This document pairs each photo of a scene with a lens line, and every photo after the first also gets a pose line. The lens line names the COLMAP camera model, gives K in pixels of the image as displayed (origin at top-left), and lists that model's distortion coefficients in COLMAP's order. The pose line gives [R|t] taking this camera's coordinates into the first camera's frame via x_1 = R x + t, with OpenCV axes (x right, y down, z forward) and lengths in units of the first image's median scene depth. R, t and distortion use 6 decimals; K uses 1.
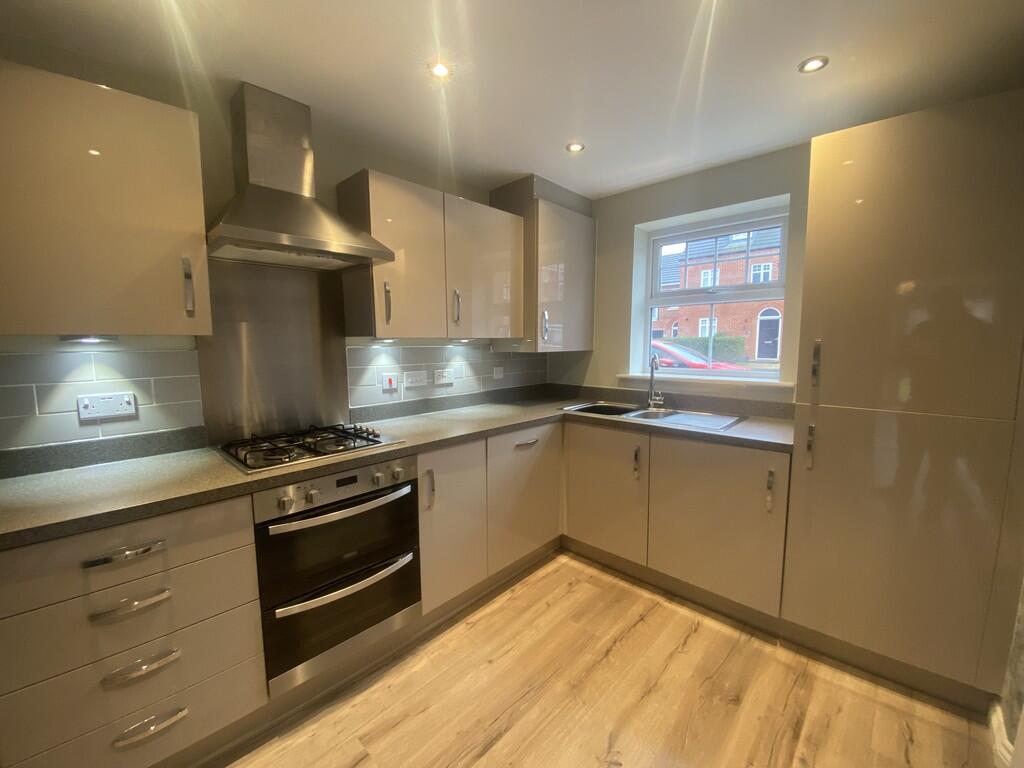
lens RADIAL K [[417.9, 0, 509.3], [0, 417.9, 385.5], [0, 0, 1]] dist [0.000850, -0.001492]
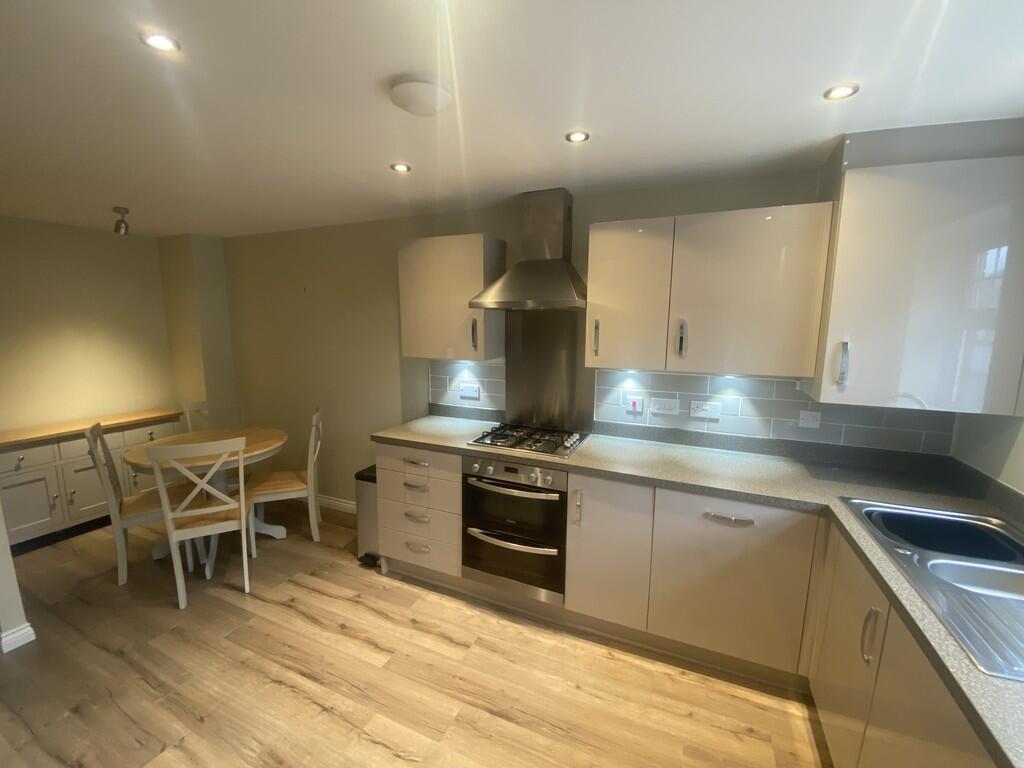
lens RADIAL K [[417.9, 0, 509.7], [0, 417.9, 384.1], [0, 0, 1]] dist [0.000850, -0.001492]
pose [[0.334053, 0.141285, -0.931905, 0.743696], [-0.112308, 0.987625, 0.109474, -0.177540], [0.935839, 0.068091, 0.345786, 0.415773]]
